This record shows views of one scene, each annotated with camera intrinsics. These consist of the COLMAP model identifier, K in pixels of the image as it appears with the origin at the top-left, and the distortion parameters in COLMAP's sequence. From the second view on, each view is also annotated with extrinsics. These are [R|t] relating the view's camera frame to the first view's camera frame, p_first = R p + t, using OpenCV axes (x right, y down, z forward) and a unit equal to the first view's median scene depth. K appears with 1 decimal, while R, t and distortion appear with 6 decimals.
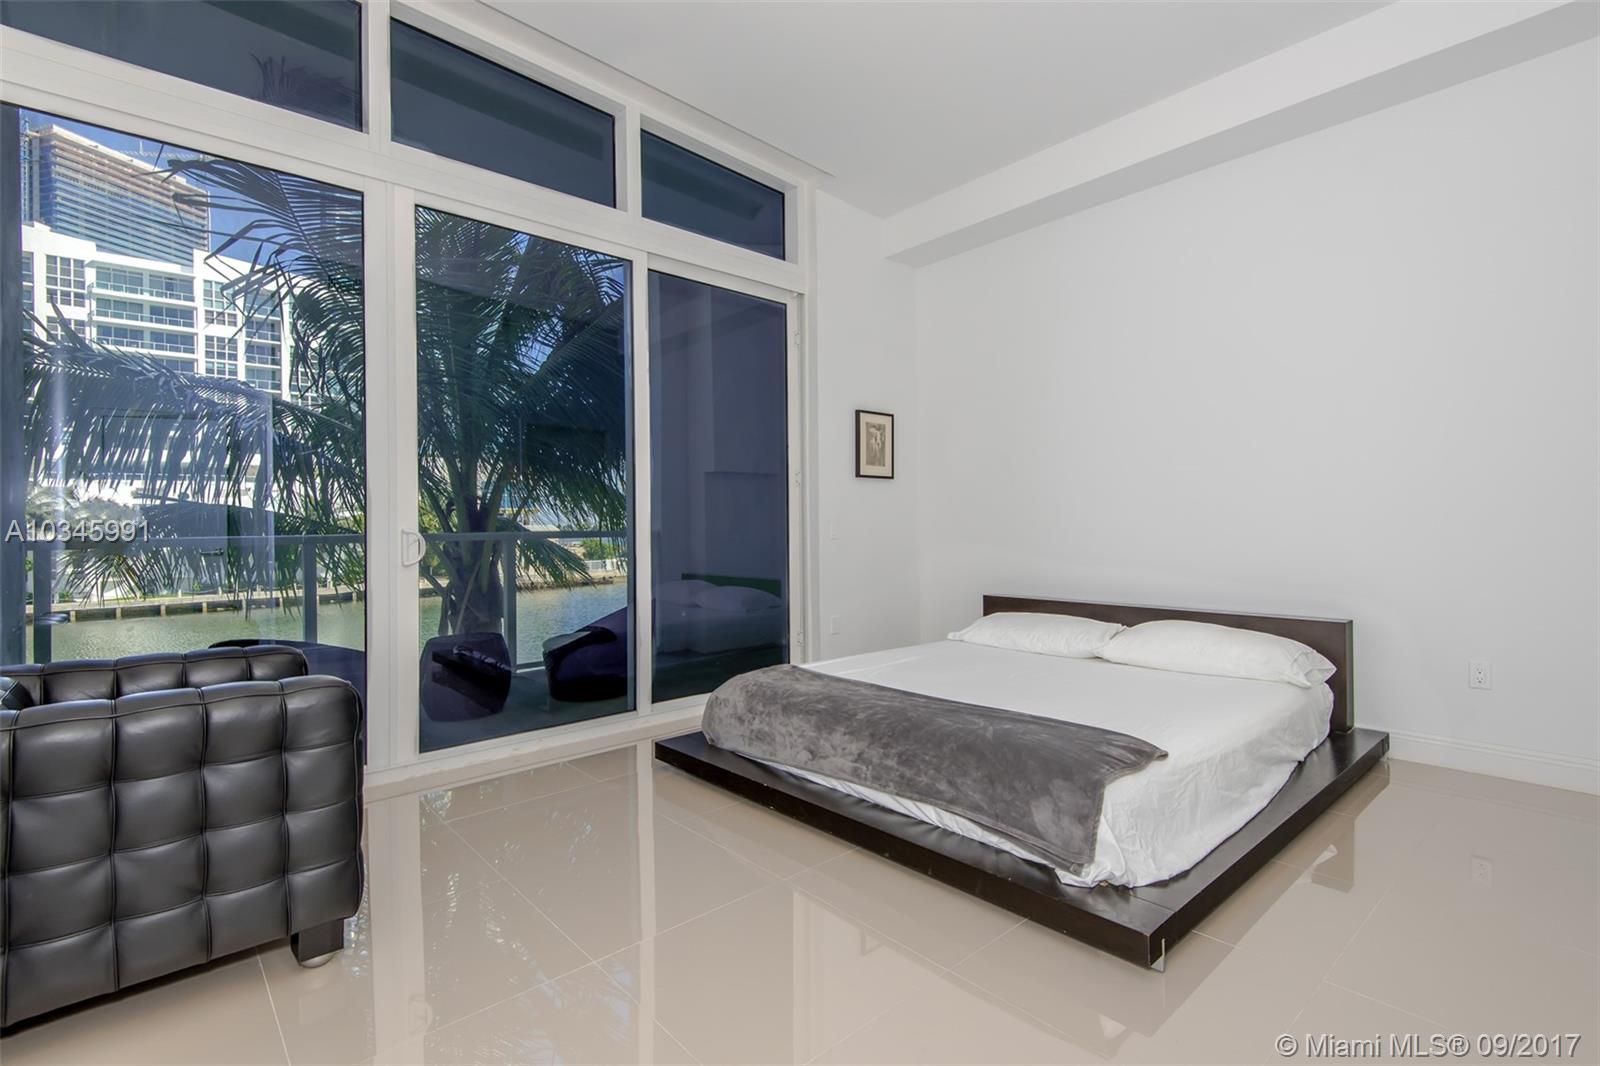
lens RADIAL K [[739.8, 0, 800.6], [0, 739.8, 528.3], [0, 0, 1]] dist [0.021706, -0.005471]
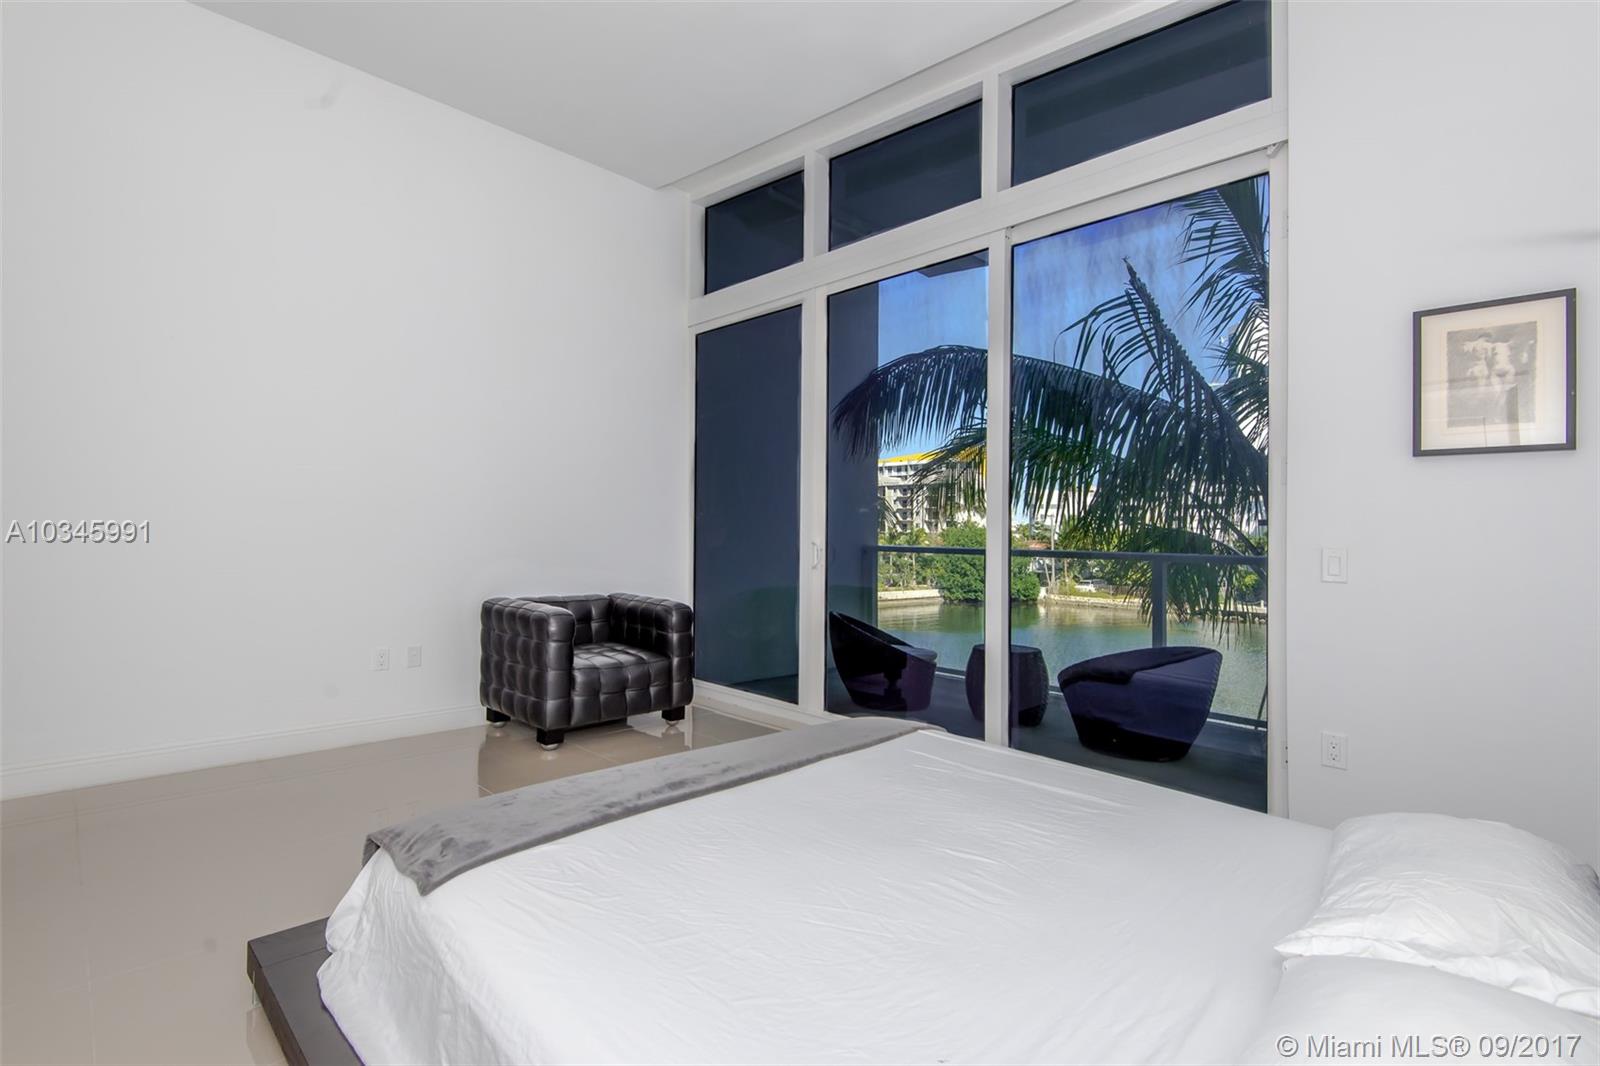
lens RADIAL K [[739.8, 0, 794.0], [0, 739.8, 526.1], [0, 0, 1]] dist [0.021706, -0.005471]
pose [[0.076808, 0.004616, -0.997035, 0.530123], [-0.007732, 0.999962, 0.004033, -0.023503], [0.997016, 0.007400, 0.076841, 0.577294]]
